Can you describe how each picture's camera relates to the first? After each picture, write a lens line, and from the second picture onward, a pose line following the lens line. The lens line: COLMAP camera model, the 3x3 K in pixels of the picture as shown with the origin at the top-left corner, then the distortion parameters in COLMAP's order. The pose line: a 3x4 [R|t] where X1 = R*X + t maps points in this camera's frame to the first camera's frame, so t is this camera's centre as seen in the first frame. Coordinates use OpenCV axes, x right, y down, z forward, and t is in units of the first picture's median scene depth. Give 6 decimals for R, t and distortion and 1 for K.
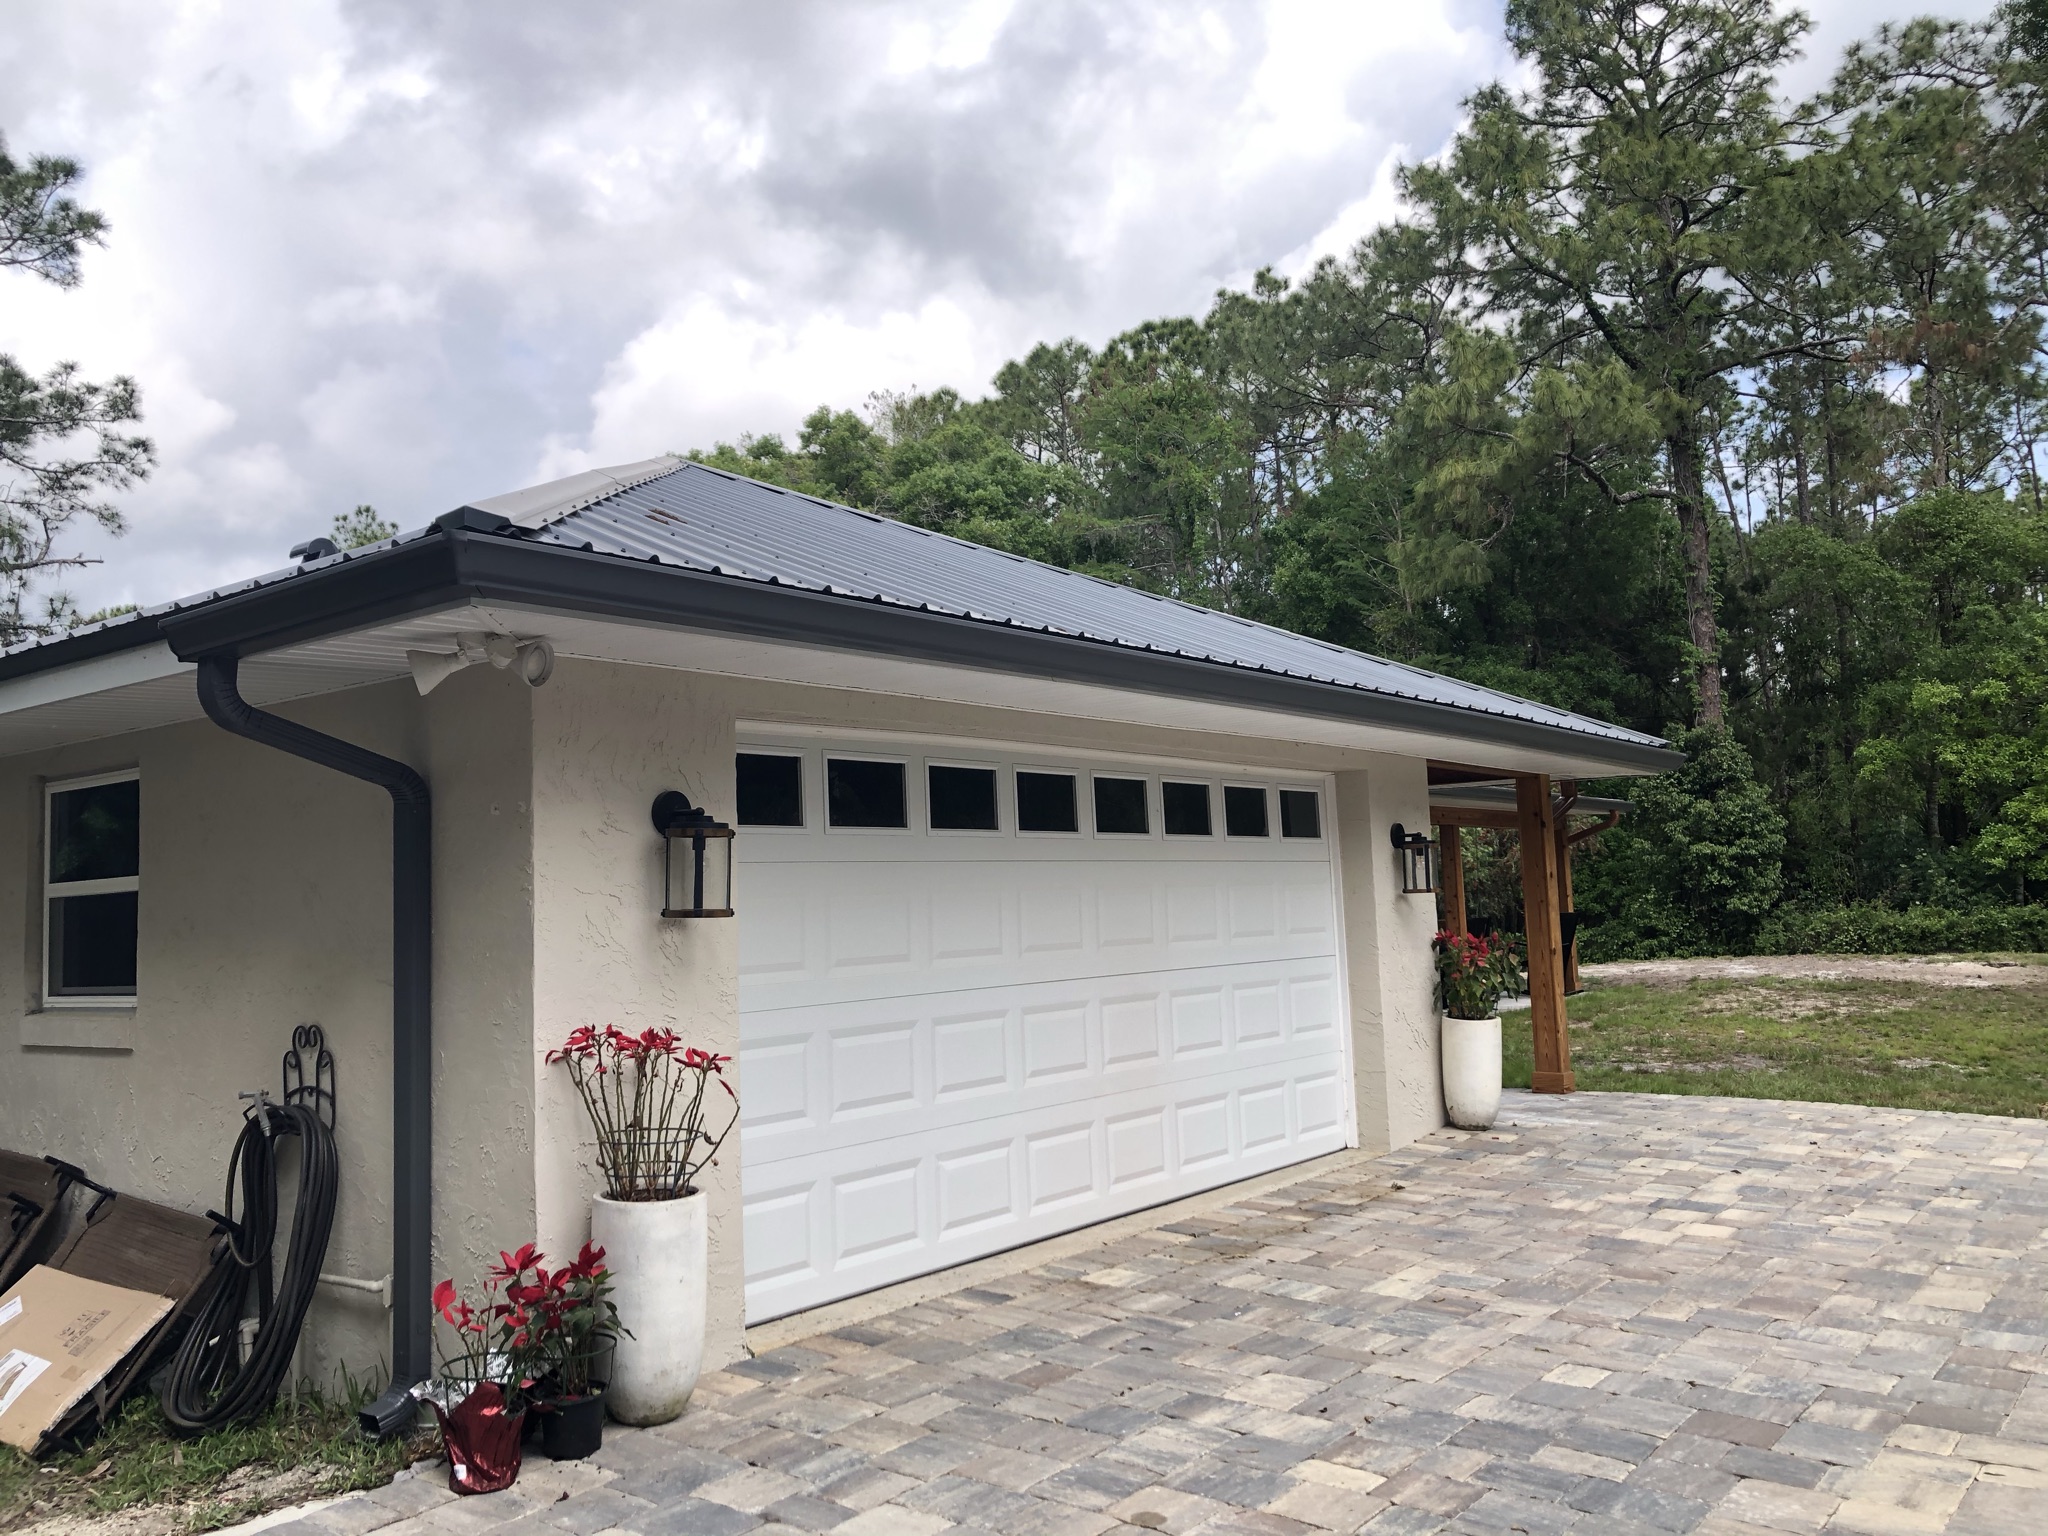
lens RADIAL K [[1671.1, 0, 1023.2], [0, 1671.1, 755.0], [0, 0, 1]] dist [0.034982, -0.044510]
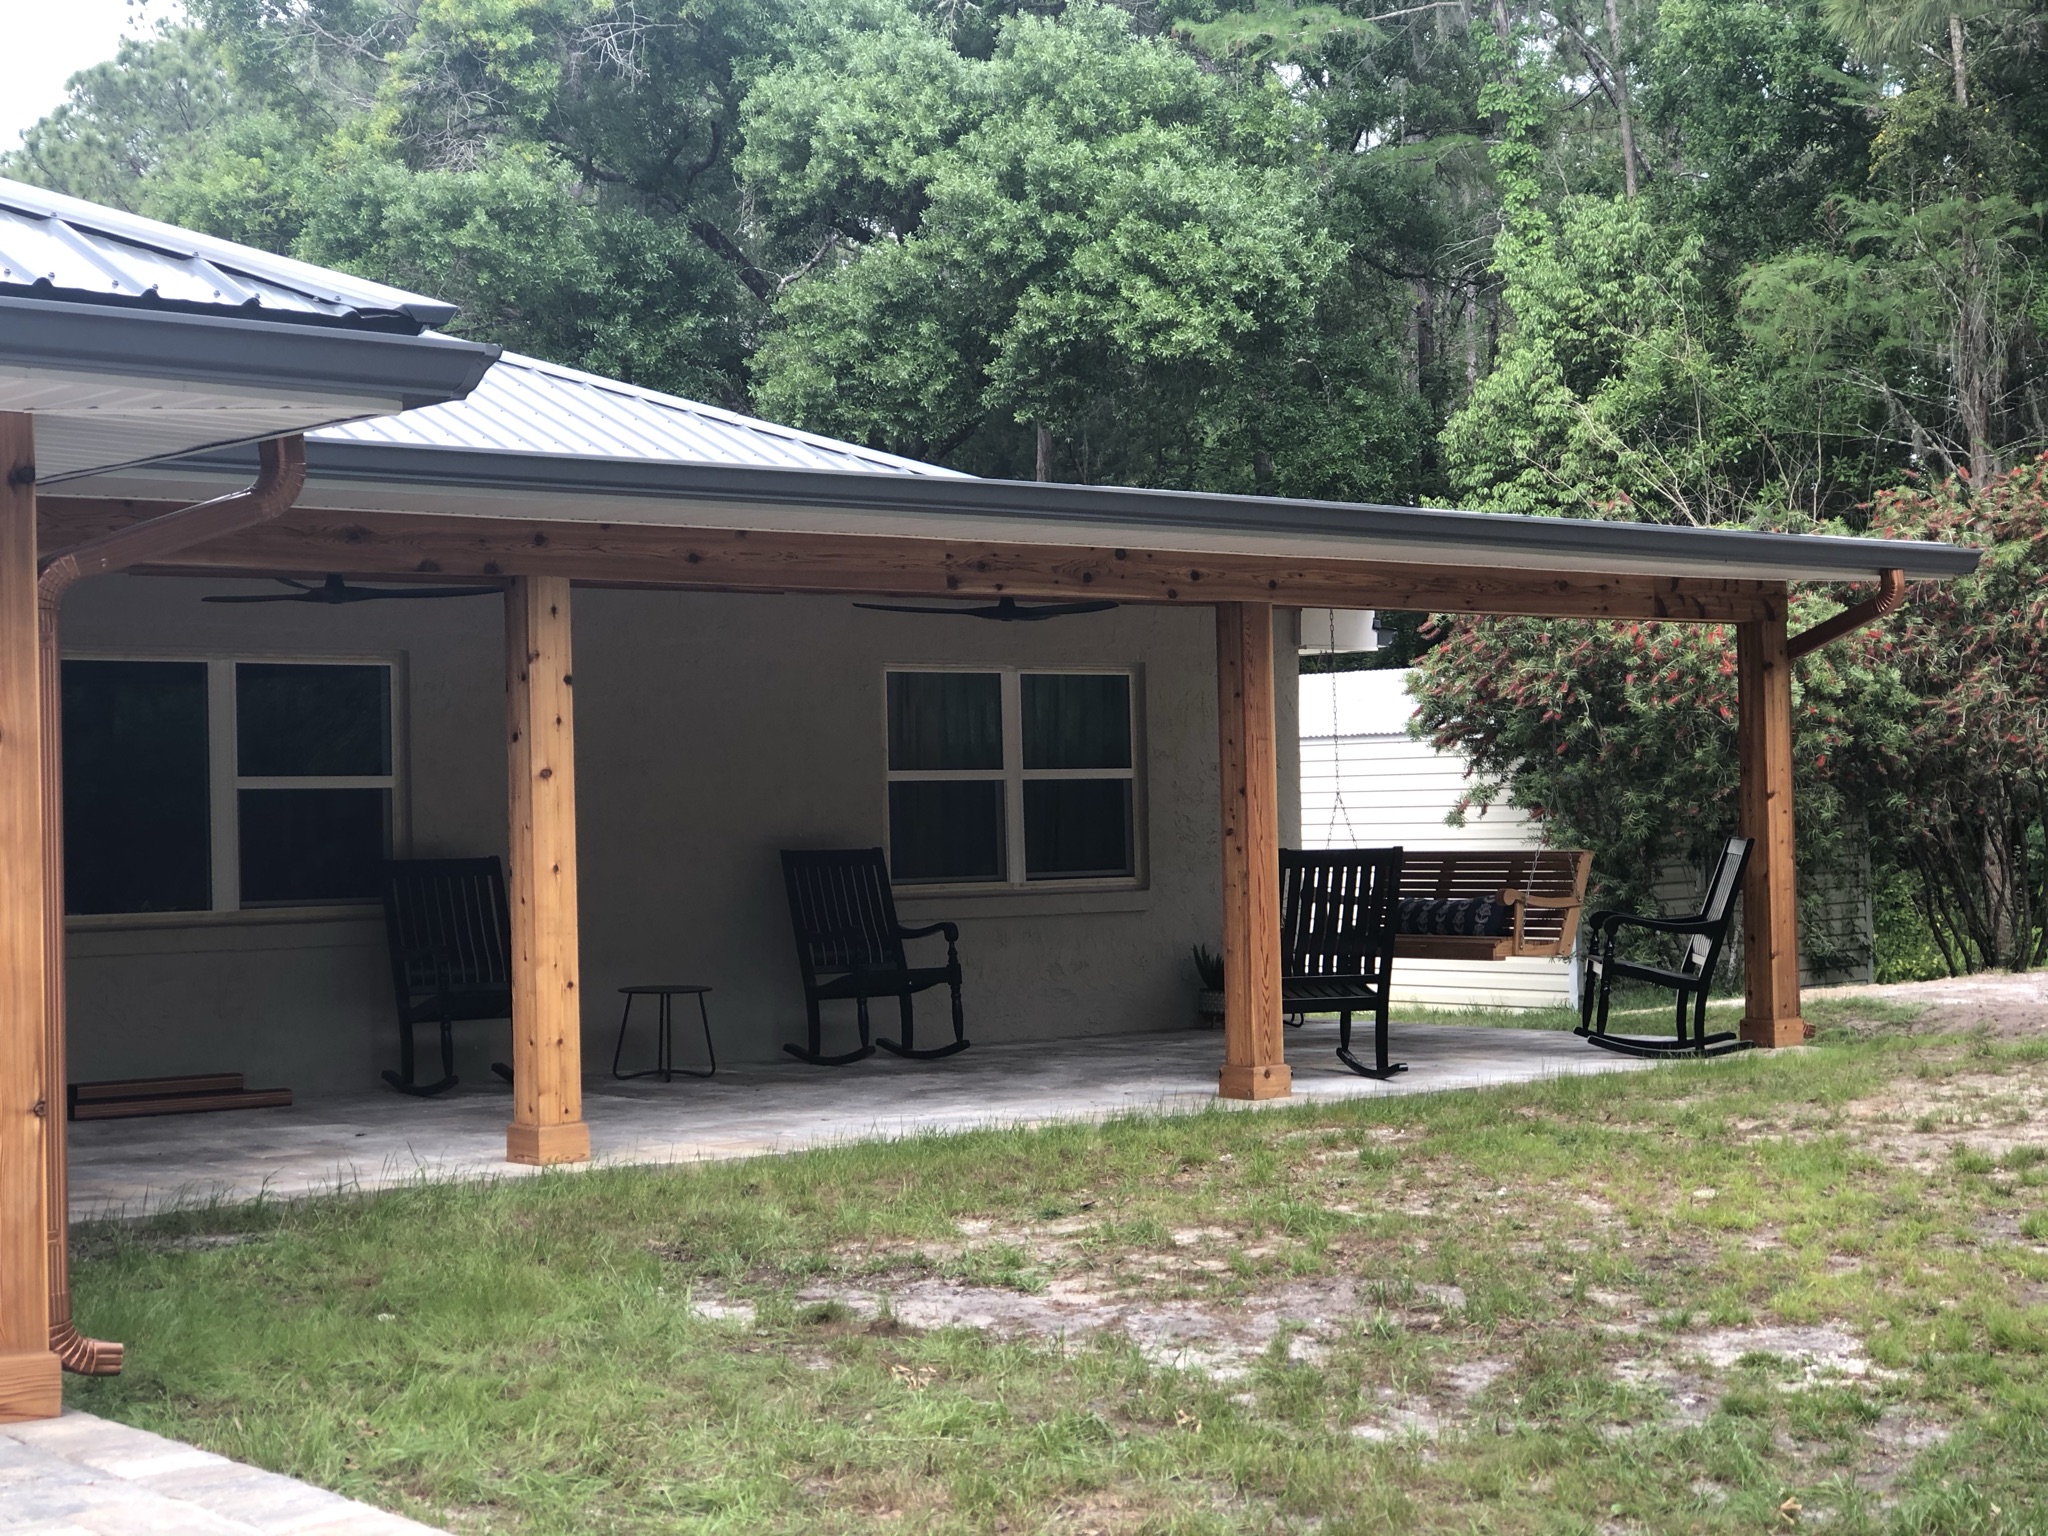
lens RADIAL K [[3346.2, 0, 1016.4], [0, 3346.2, 766.8], [0, 0, 1]] dist [0.048479, 0.000000]
pose [[0.971747, 0.018537, -0.235295, 0.221536], [0.001756, 0.996315, 0.085746, 0.007850], [0.236017, -0.083737, 0.968134, 0.147420]]
